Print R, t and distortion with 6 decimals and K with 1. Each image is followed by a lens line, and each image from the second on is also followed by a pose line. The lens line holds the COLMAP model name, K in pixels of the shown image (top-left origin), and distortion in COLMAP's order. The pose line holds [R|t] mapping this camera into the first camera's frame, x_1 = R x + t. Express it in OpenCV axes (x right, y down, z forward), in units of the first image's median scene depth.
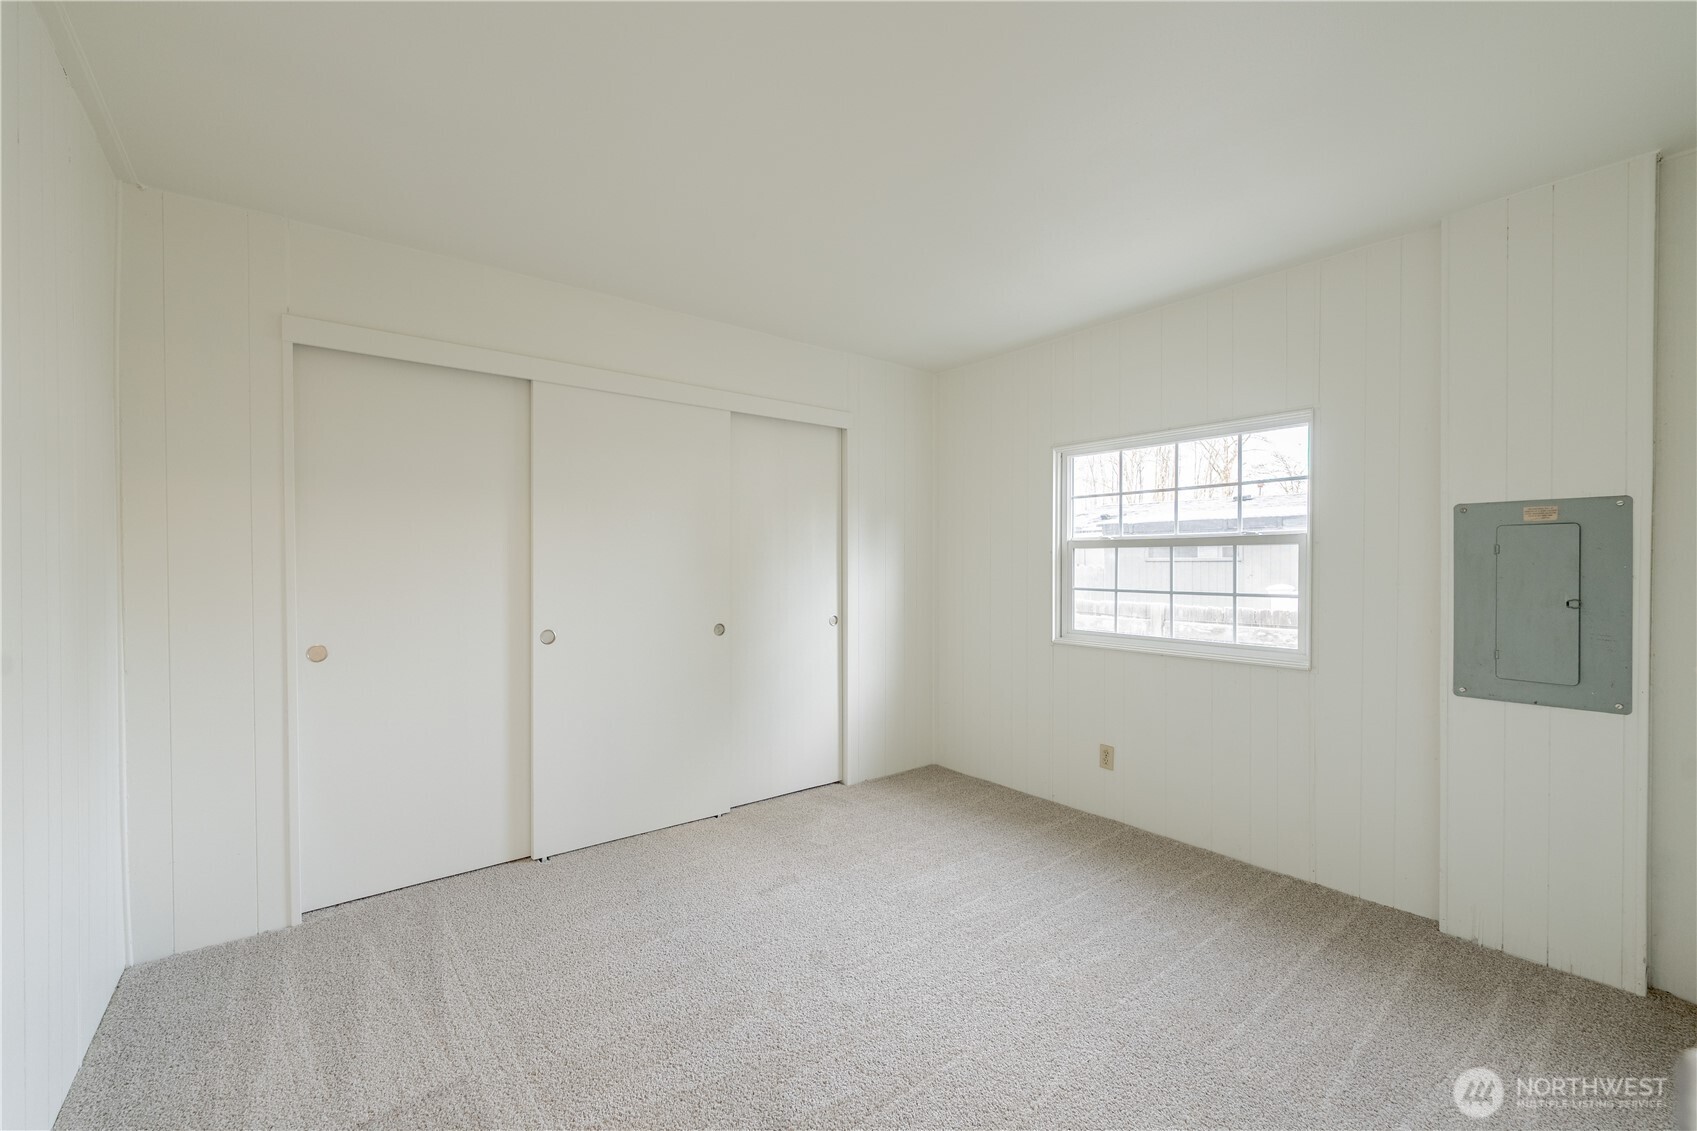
lens RADIAL K [[703.0, 0, 853.5], [0, 703.0, 567.0], [0, 0, 1]] dist [-0.001477, -0.000375]
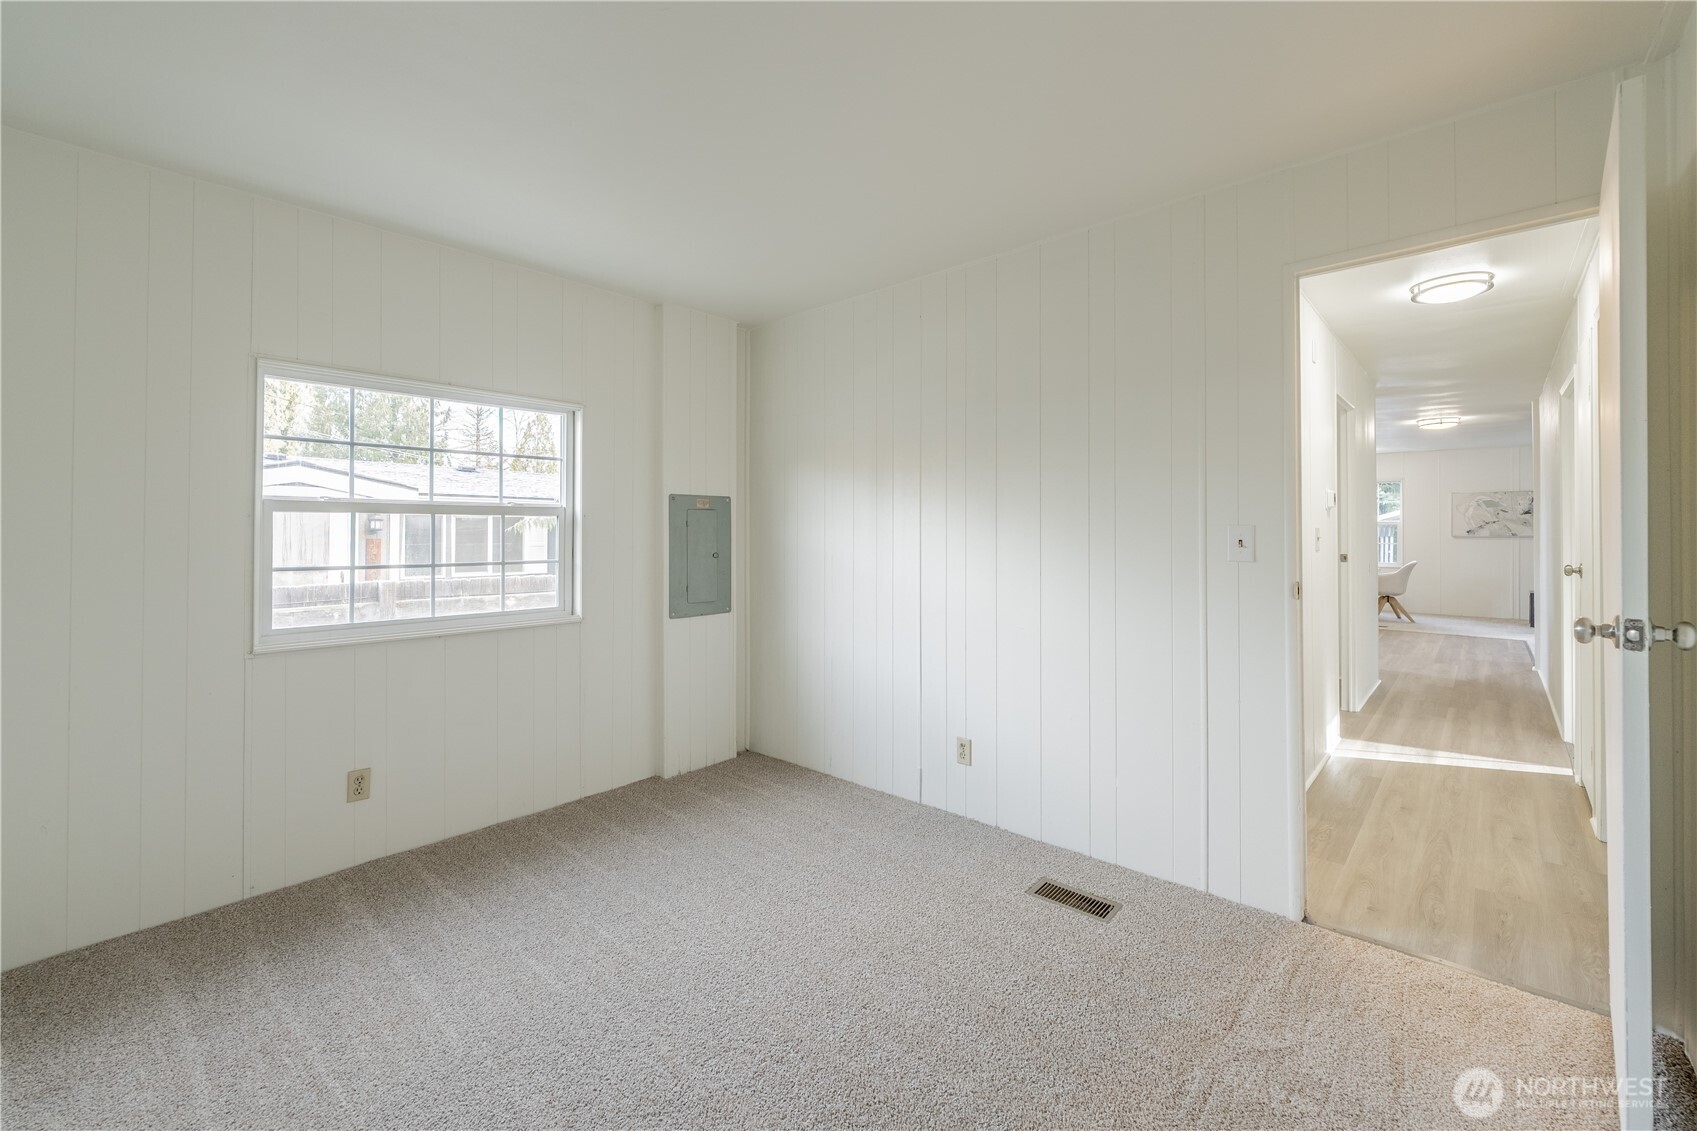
lens RADIAL K [[691.9, 0, 848.2], [0, 691.9, 530.7], [0, 0, 1]] dist [-0.001293, -0.000263]
pose [[-0.167824, 0.004863, 0.985805, -0.563841], [0.006930, 0.999969, -0.003753, -0.000614], [-0.985793, 0.006202, -0.167853, 0.710739]]
